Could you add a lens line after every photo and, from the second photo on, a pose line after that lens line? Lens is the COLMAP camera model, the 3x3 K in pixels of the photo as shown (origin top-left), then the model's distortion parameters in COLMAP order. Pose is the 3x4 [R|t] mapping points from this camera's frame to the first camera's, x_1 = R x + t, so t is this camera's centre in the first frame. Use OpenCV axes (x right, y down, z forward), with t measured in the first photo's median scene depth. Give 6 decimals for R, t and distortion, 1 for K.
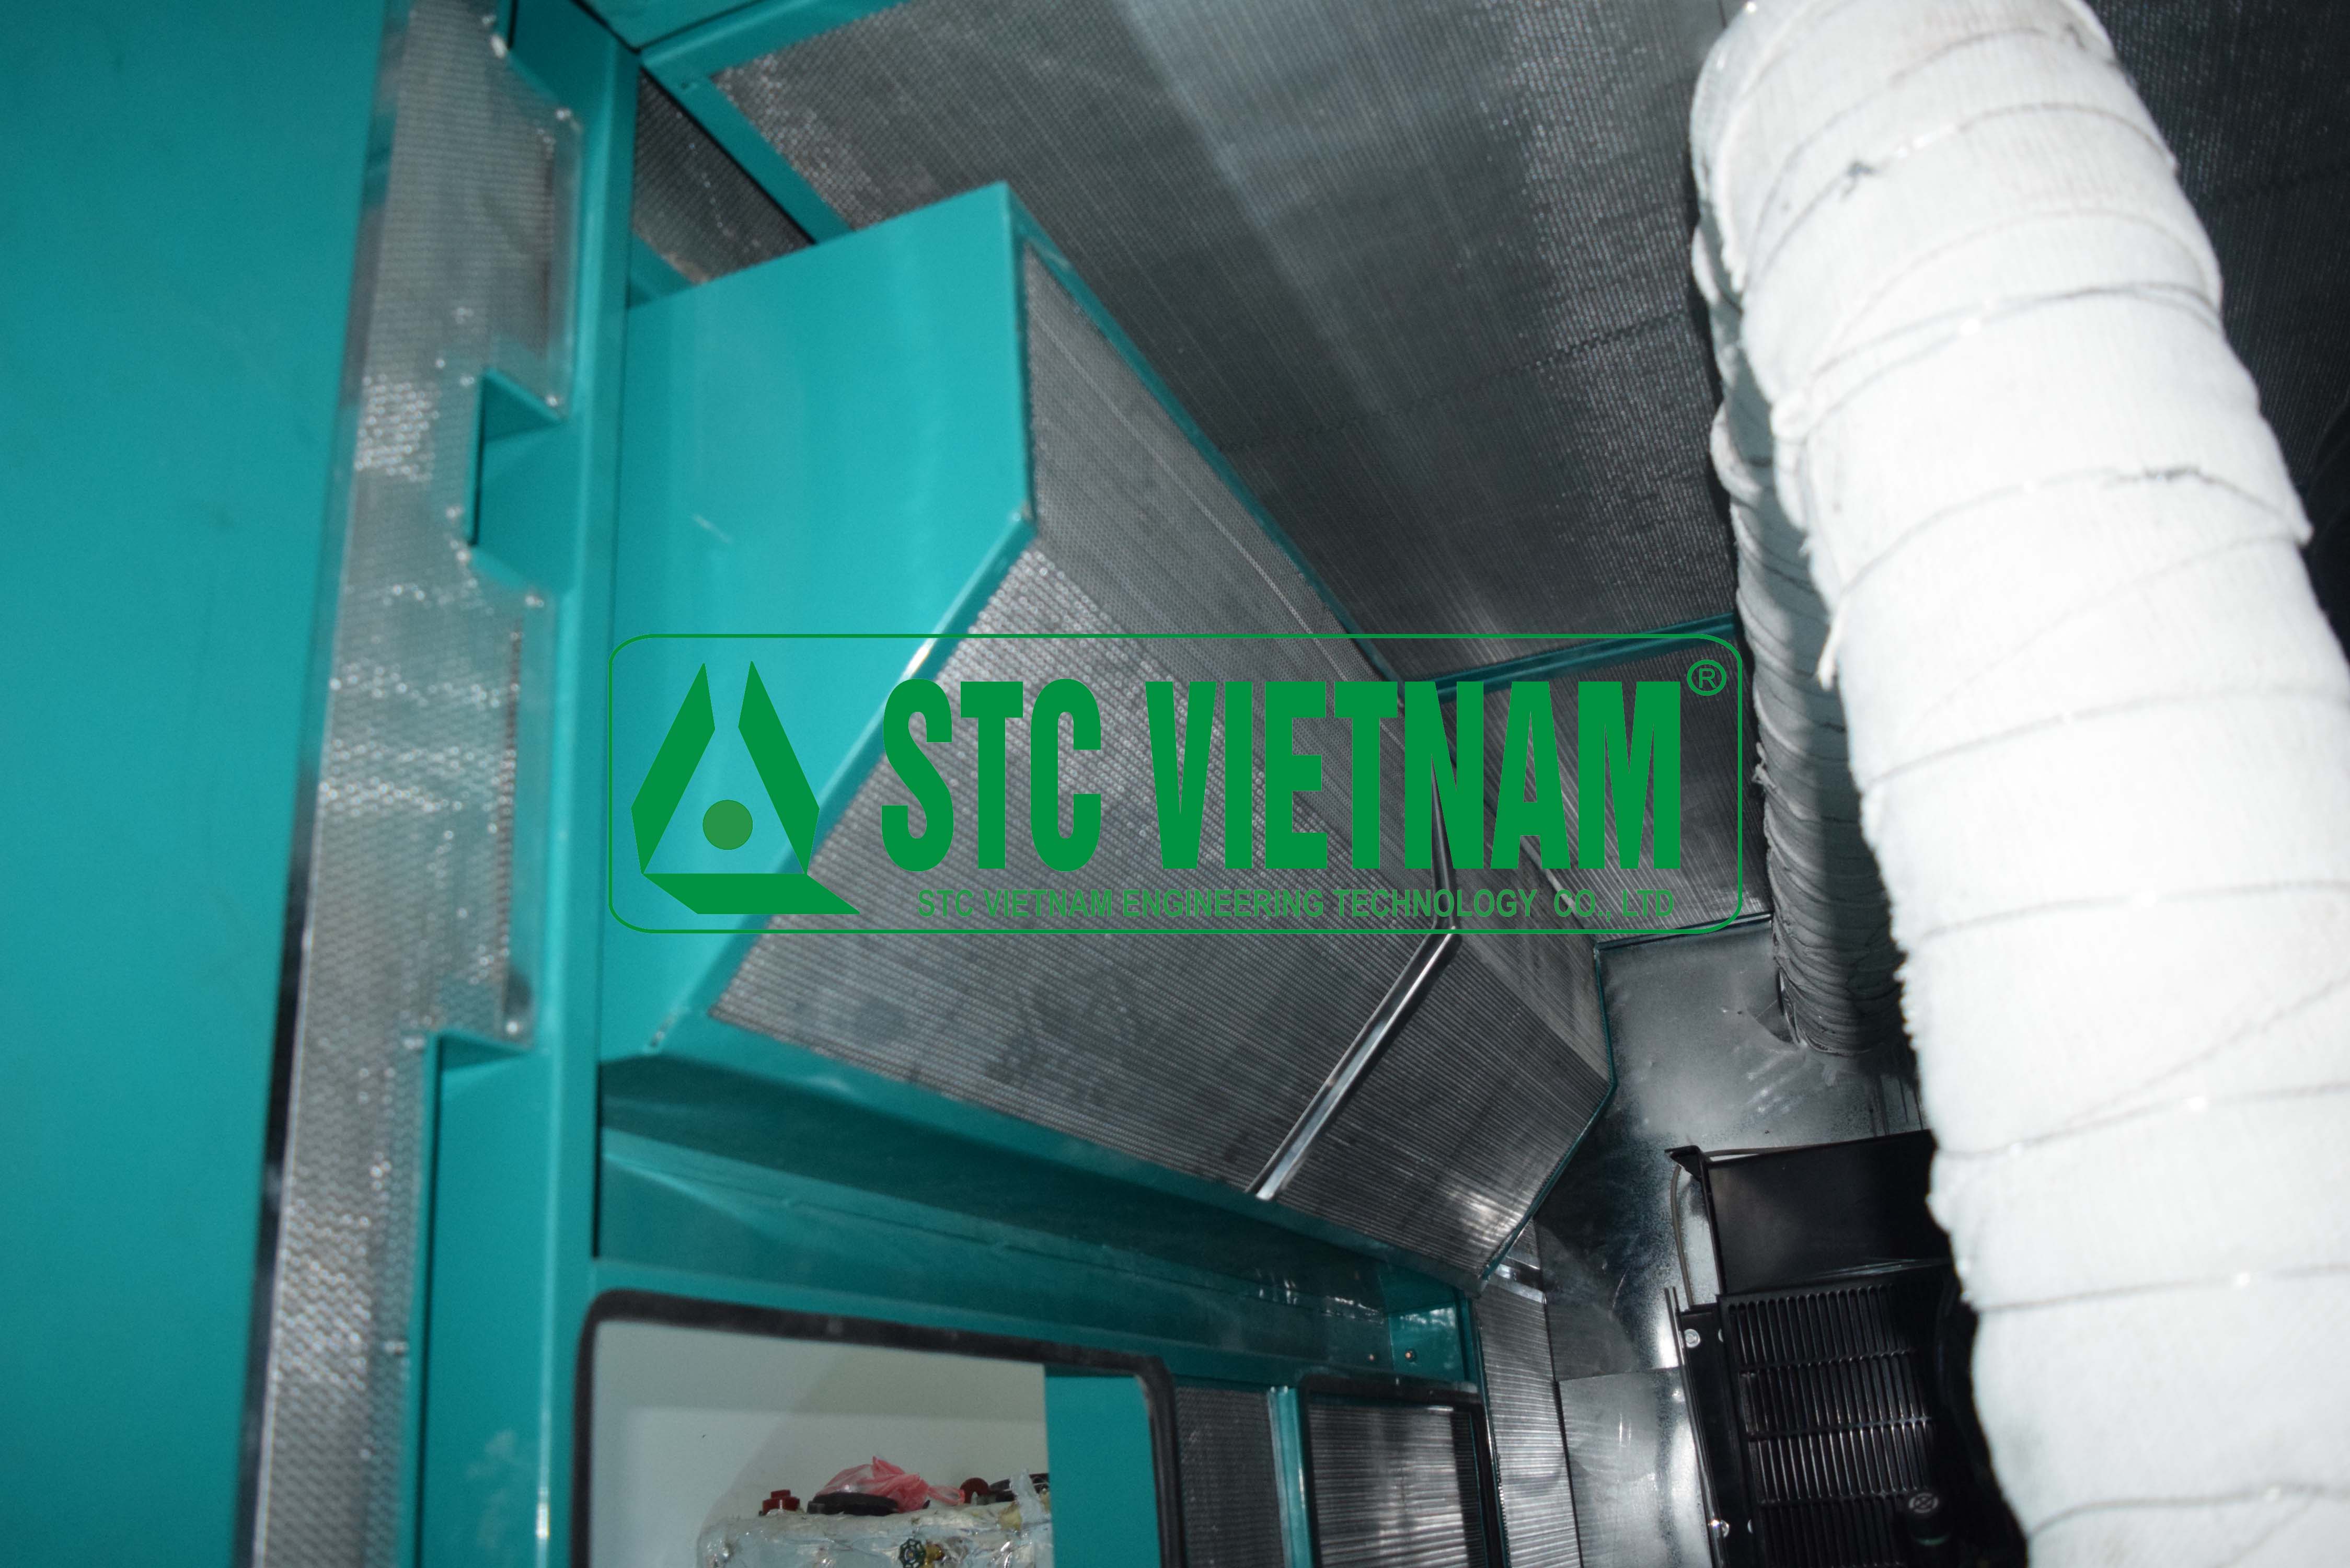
lens RADIAL K [[1859.0, 0, 1178.1], [0, 1859.0, 787.9], [0, 0, 1]] dist [-0.088191, 0.016561]
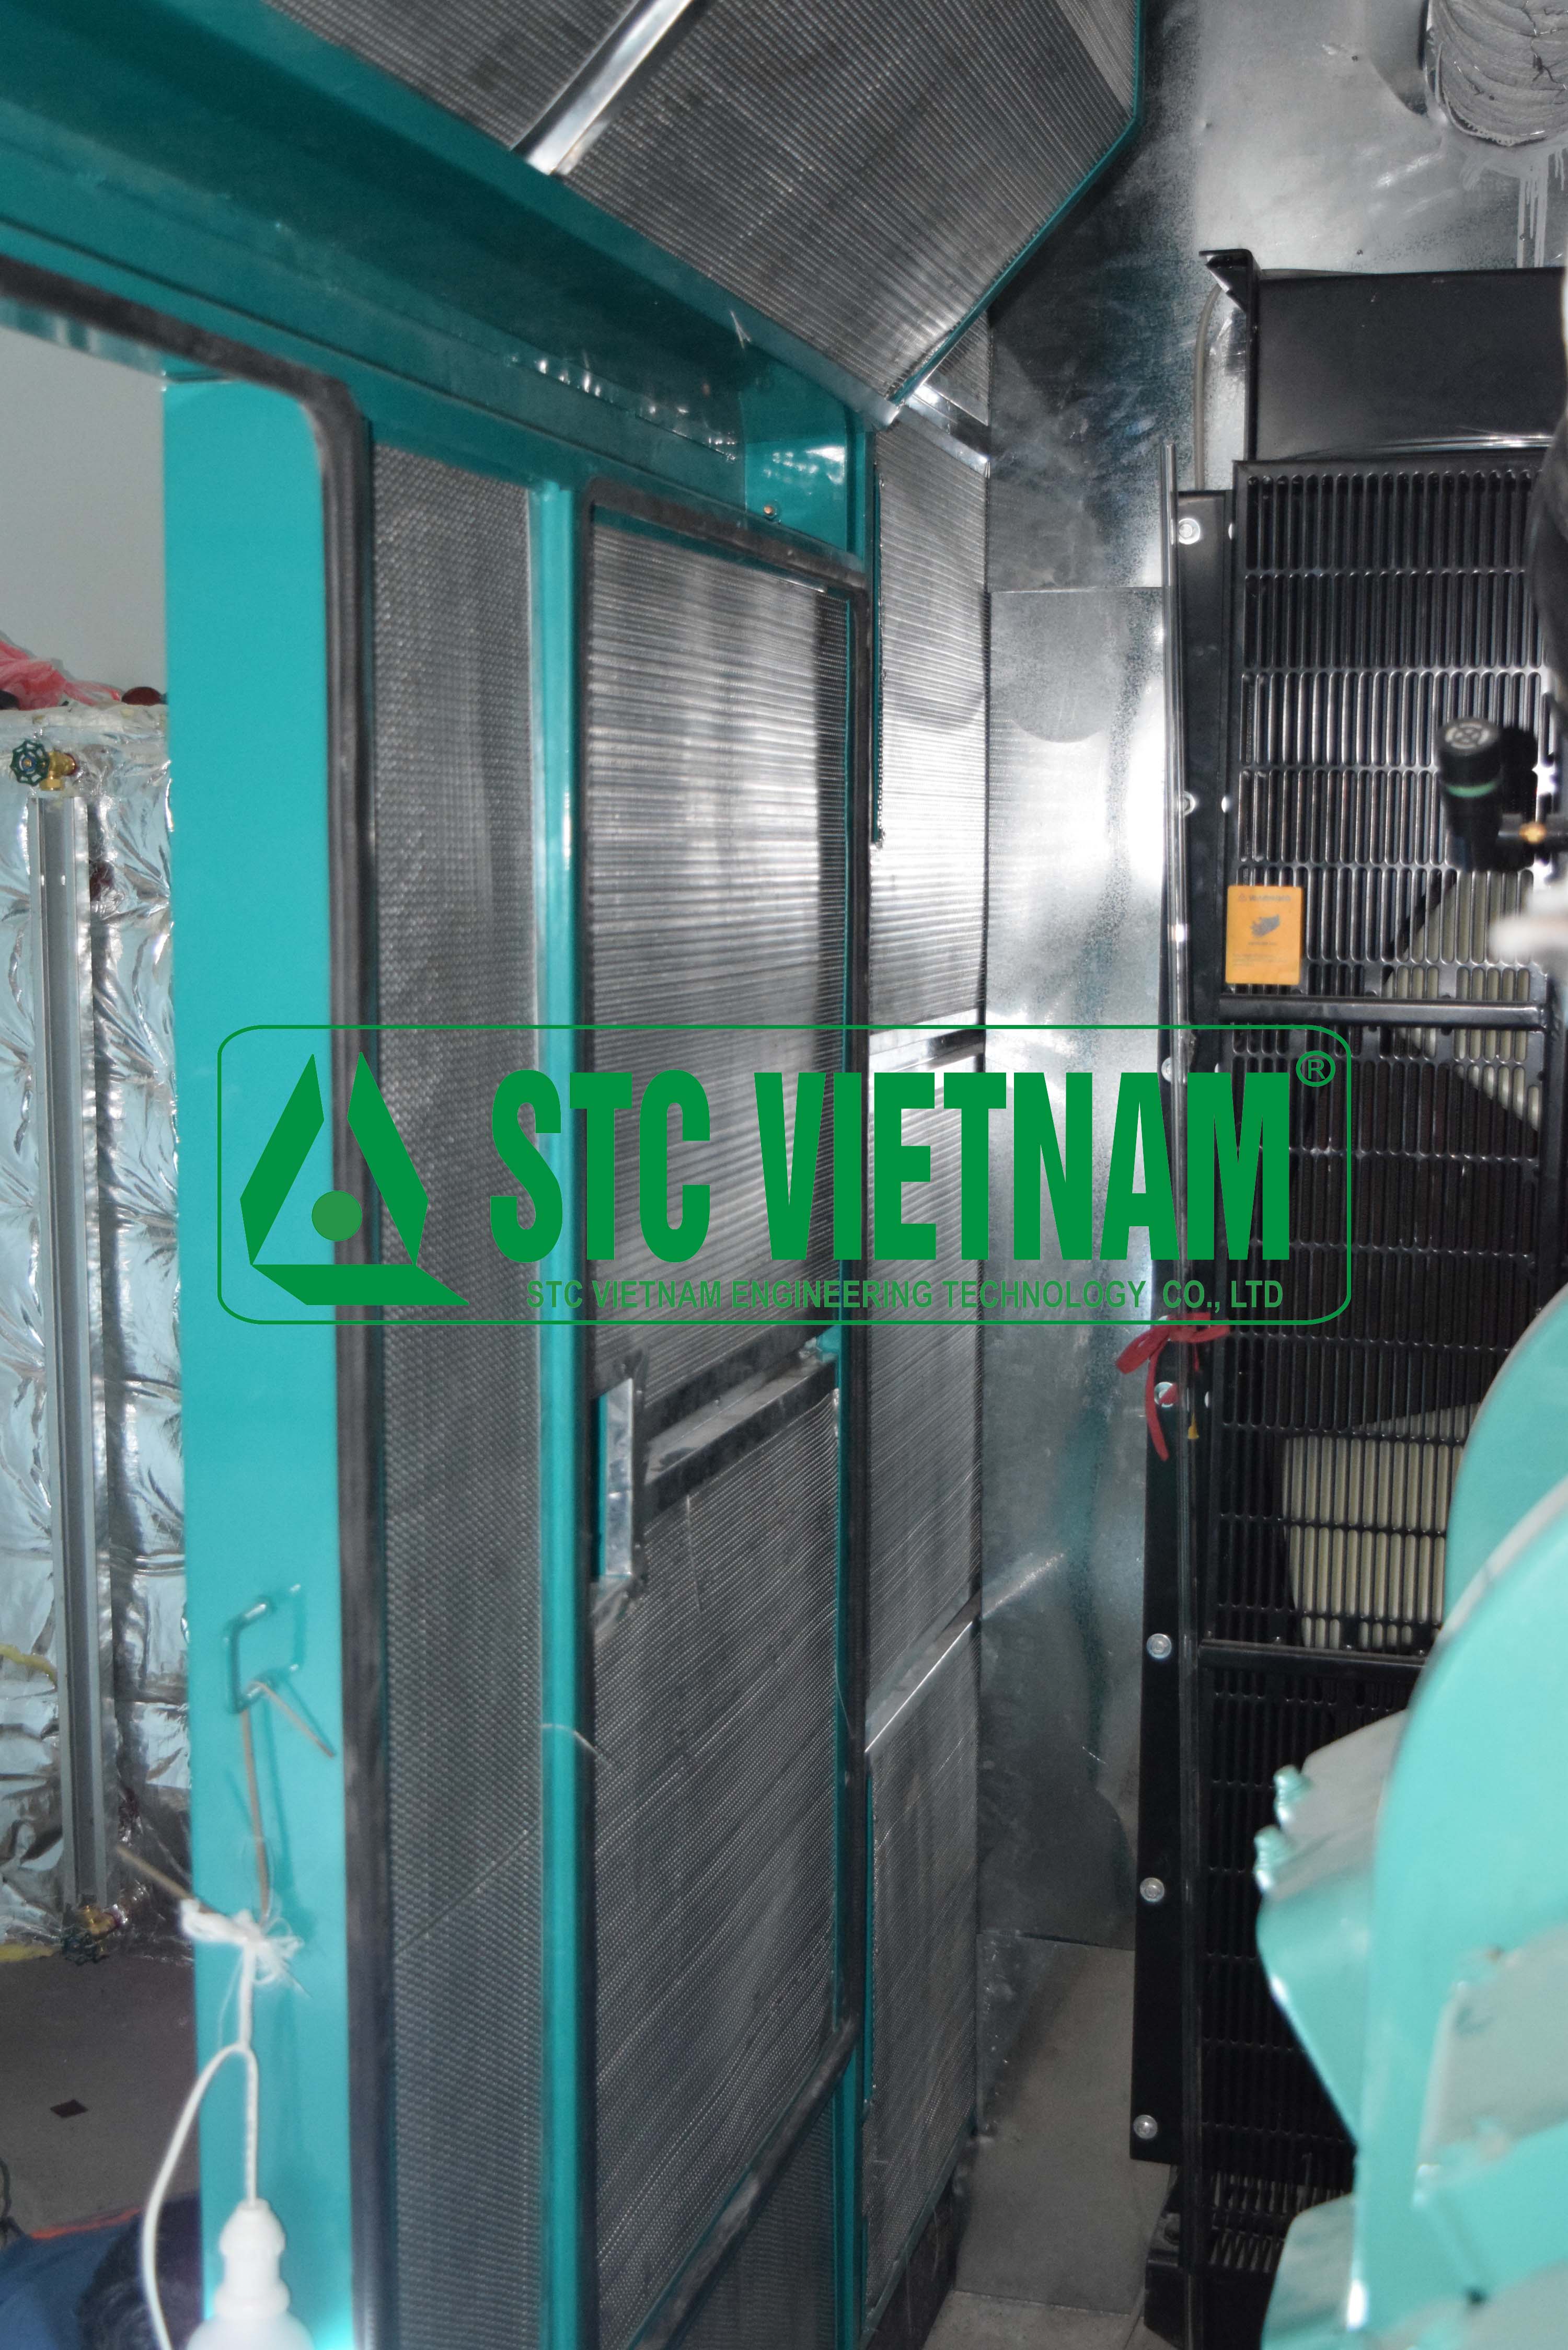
lens RADIAL K [[2629.9, 0, 784.9], [0, 2629.9, 1170.5], [0, 0, 1]] dist [-0.057935, 0.000000]
pose [[0.991256, 0.066998, 0.113678, 0.039096], [-0.112318, 0.880570, 0.460415, 0.081427], [-0.069254, -0.469157, 0.880395, 0.051752]]
